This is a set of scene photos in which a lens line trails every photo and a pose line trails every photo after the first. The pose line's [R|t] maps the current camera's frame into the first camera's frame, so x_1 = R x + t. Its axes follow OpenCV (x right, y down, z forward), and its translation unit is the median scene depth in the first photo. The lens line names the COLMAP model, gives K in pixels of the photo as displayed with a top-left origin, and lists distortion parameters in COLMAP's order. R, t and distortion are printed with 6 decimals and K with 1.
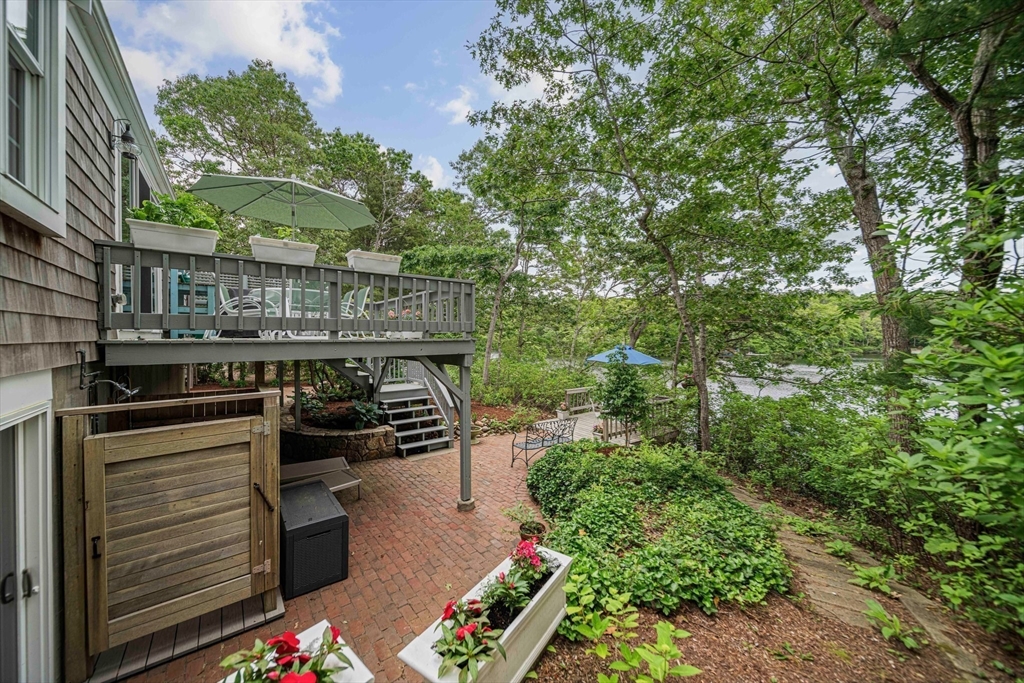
lens RADIAL K [[372.7, 0, 499.0], [0, 372.7, 337.8], [0, 0, 1]] dist [-0.000664, -0.000060]
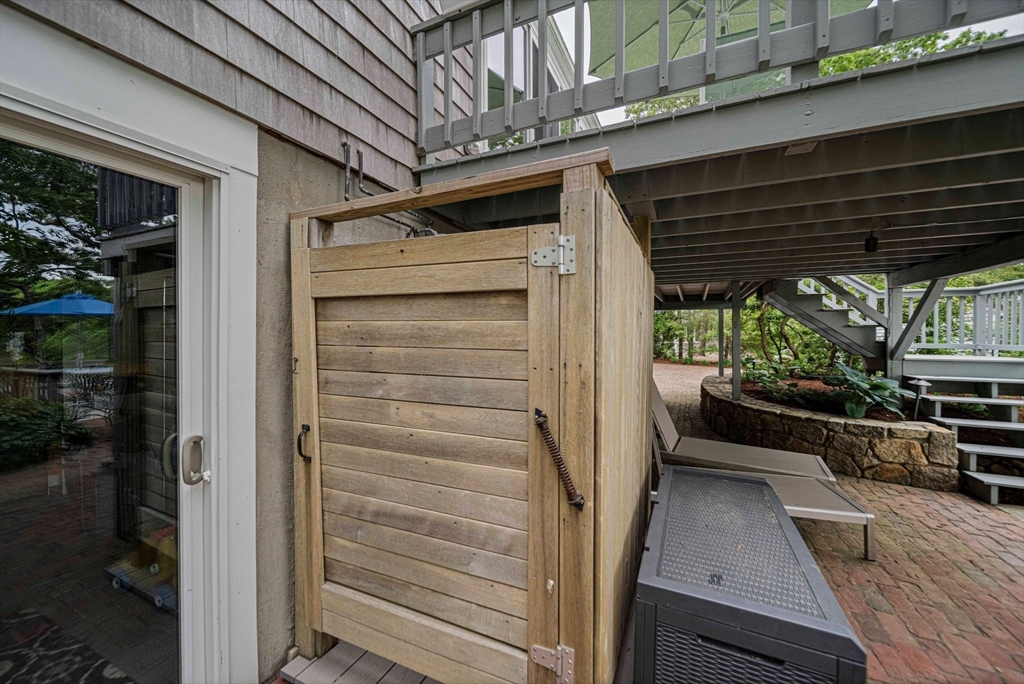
lens RADIAL K [[372.7, 0, 499.0], [0, 372.7, 338.3], [0, 0, 1]] dist [-0.000664, -0.000060]
pose [[0.458297, 0.018130, -0.888614, -0.141774], [0.003713, 0.999744, 0.022312, 0.123779], [0.888792, -0.013525, 0.458112, 0.317081]]
